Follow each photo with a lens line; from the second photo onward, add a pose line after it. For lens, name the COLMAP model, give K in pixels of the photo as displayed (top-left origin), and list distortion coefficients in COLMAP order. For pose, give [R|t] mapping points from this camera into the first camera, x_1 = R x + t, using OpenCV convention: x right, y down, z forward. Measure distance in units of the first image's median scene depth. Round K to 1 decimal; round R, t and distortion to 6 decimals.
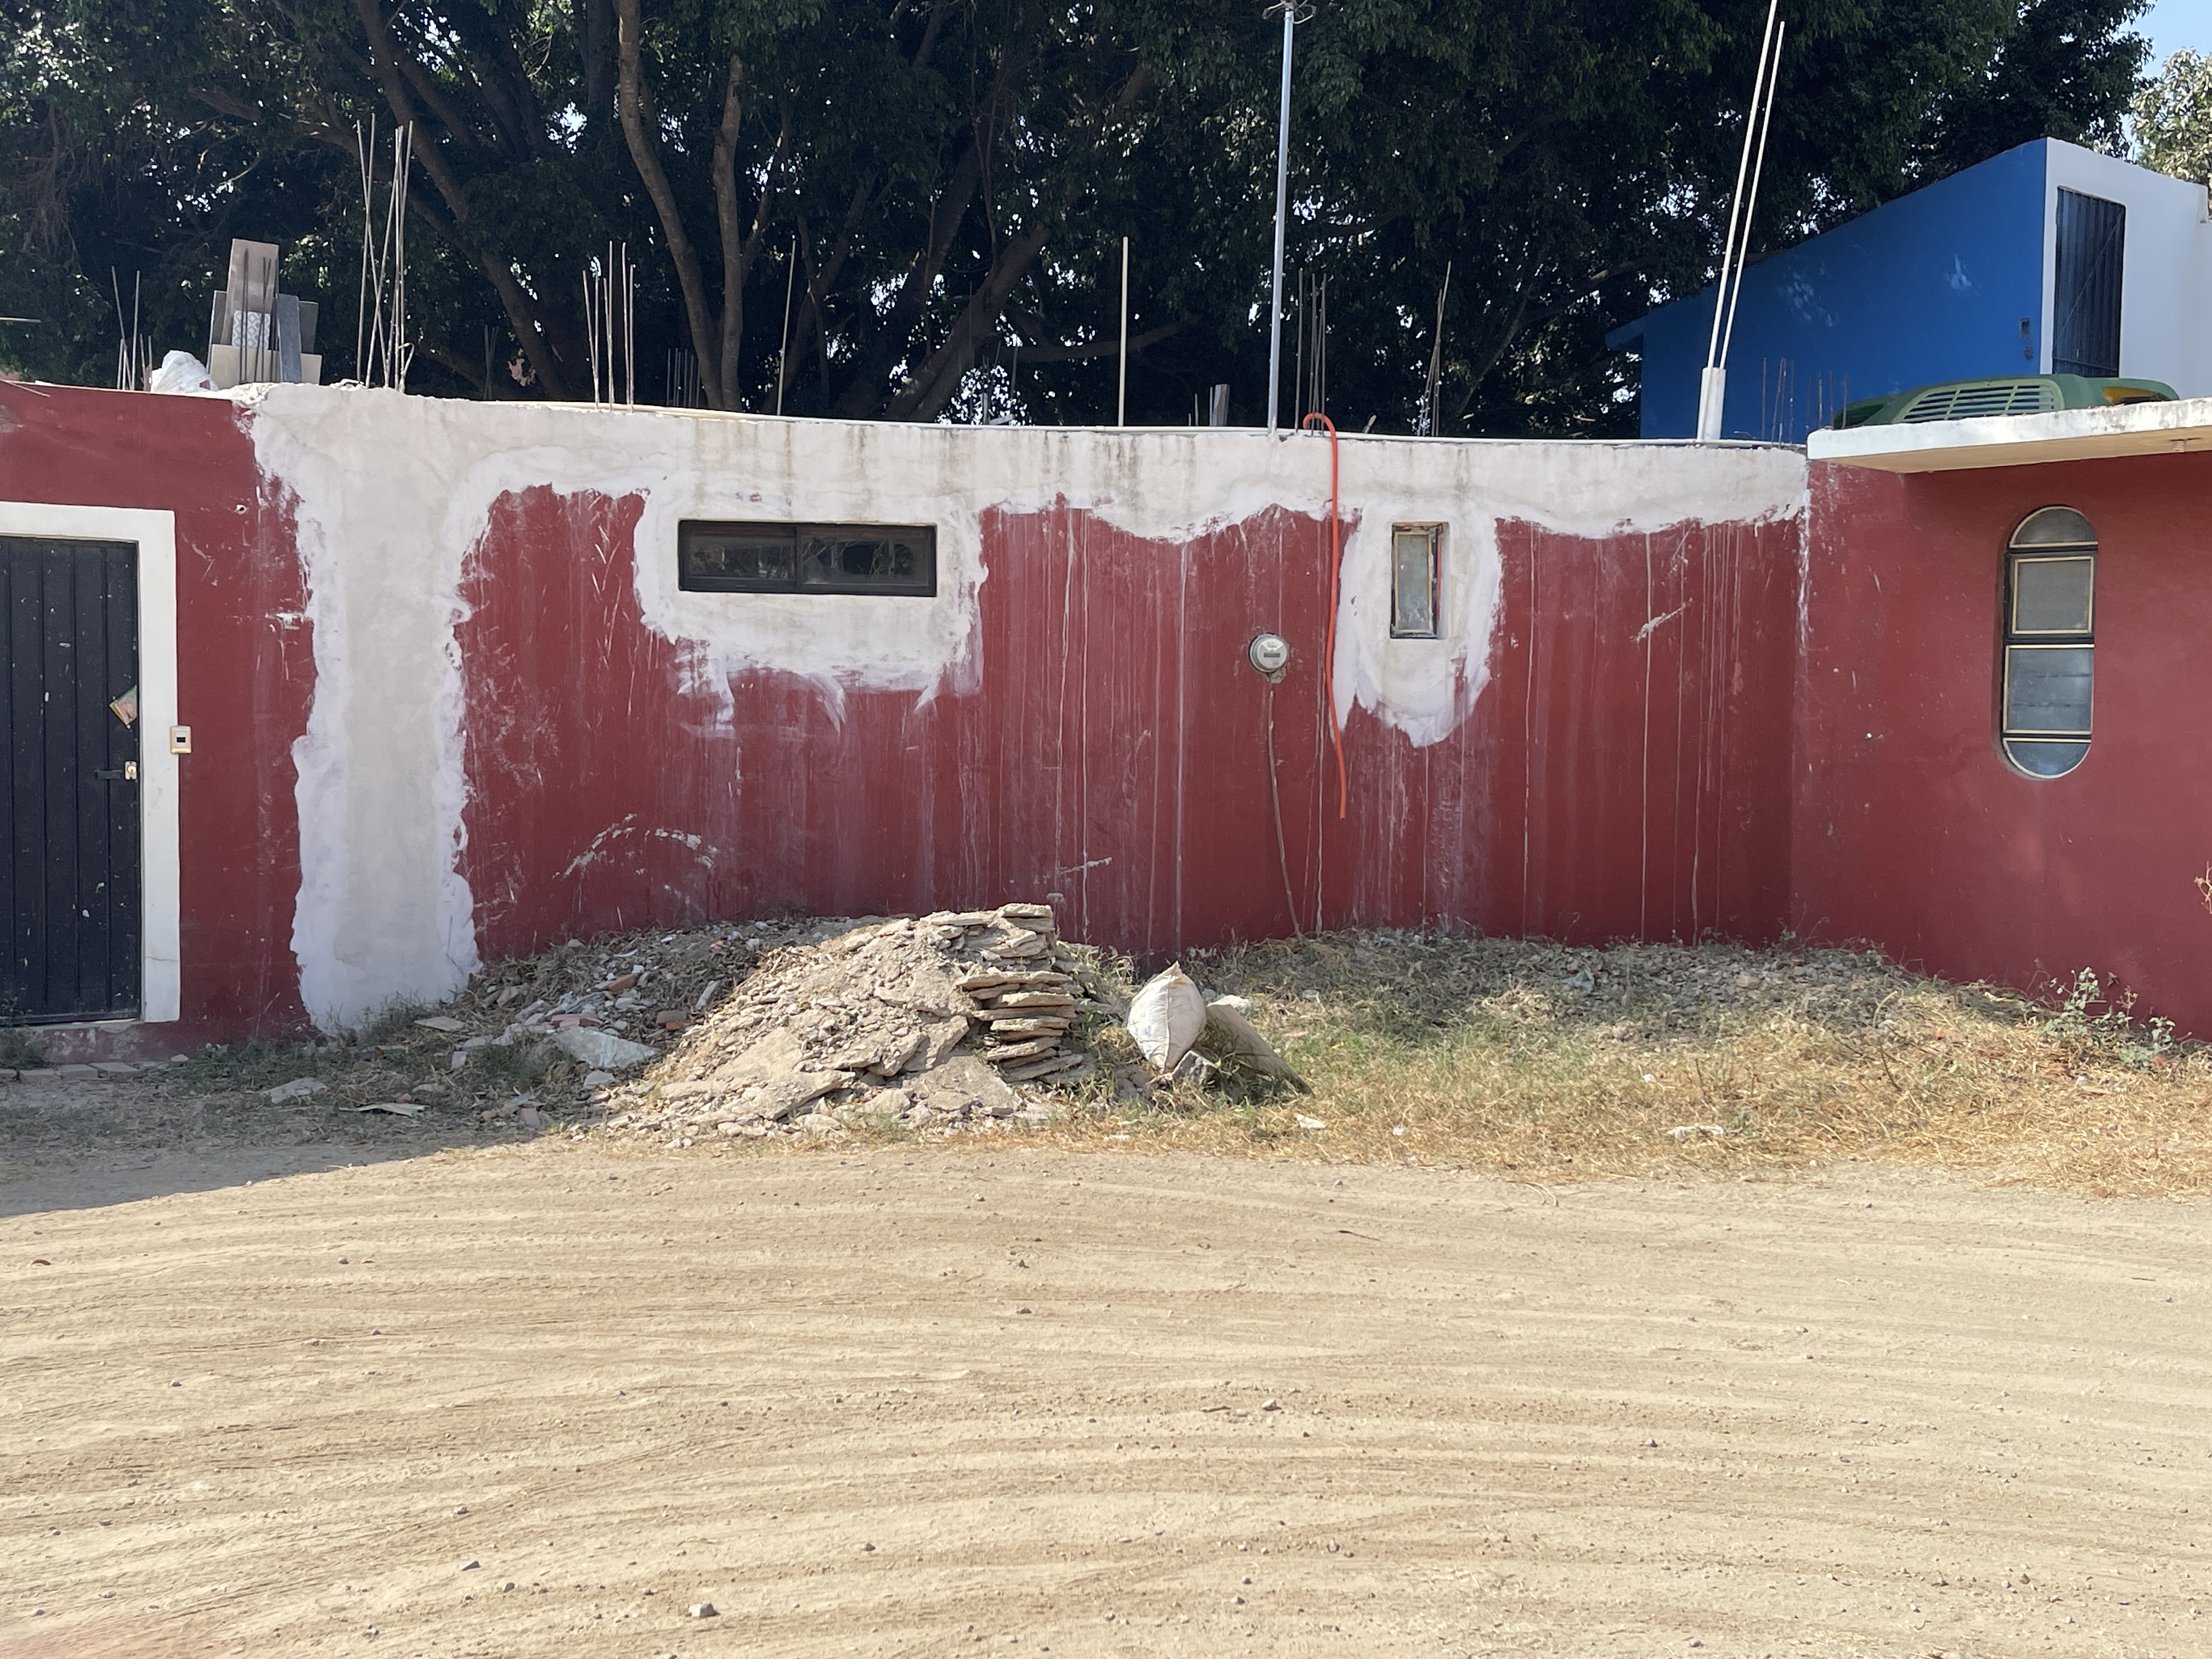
lens RADIAL K [[2558.2, 0, 1106.0], [0, 2558.2, 829.5], [0, 0, 1]] dist [0.075697, -0.001489]
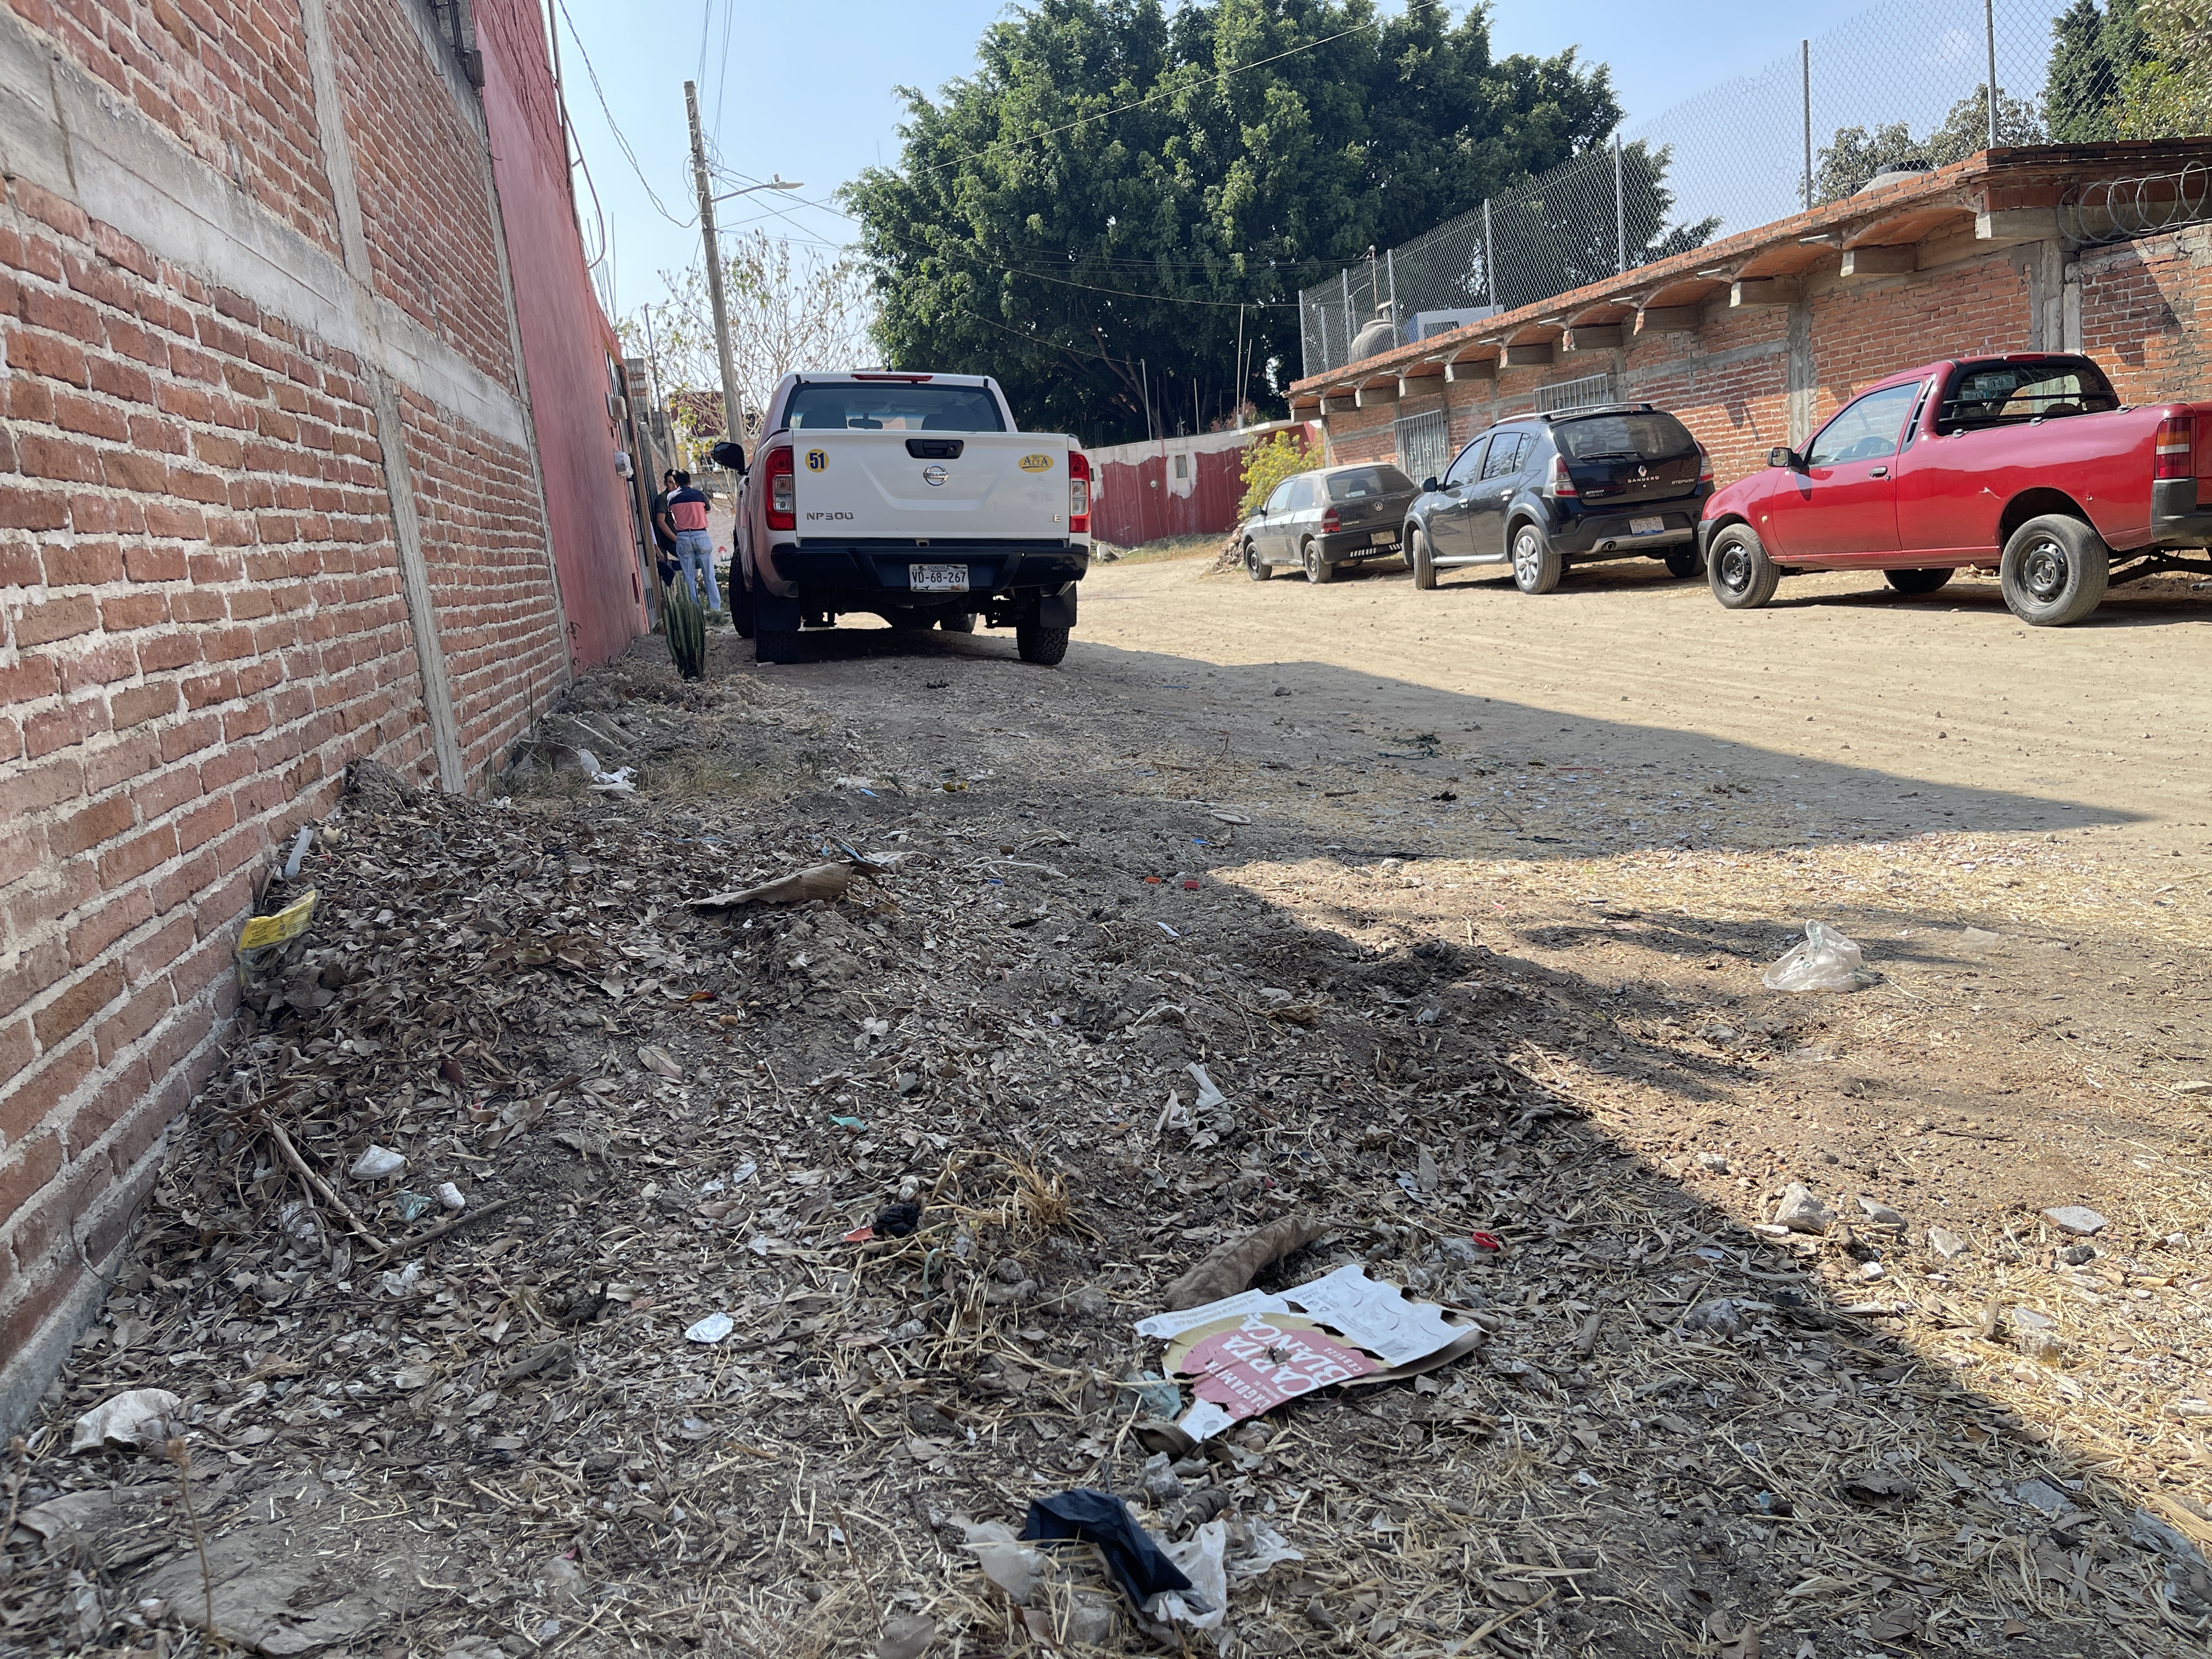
lens RADIAL K [[1687.3, 0, 1106.0], [0, 1687.3, 829.5], [0, 0, 1]] dist [0.088731, -0.098425]
pose [[0.871767, -0.011580, -0.489784, 1.790775], [0.093664, 0.985220, 0.143419, 0.133227], [0.480885, -0.170903, 0.859966, -2.340364]]
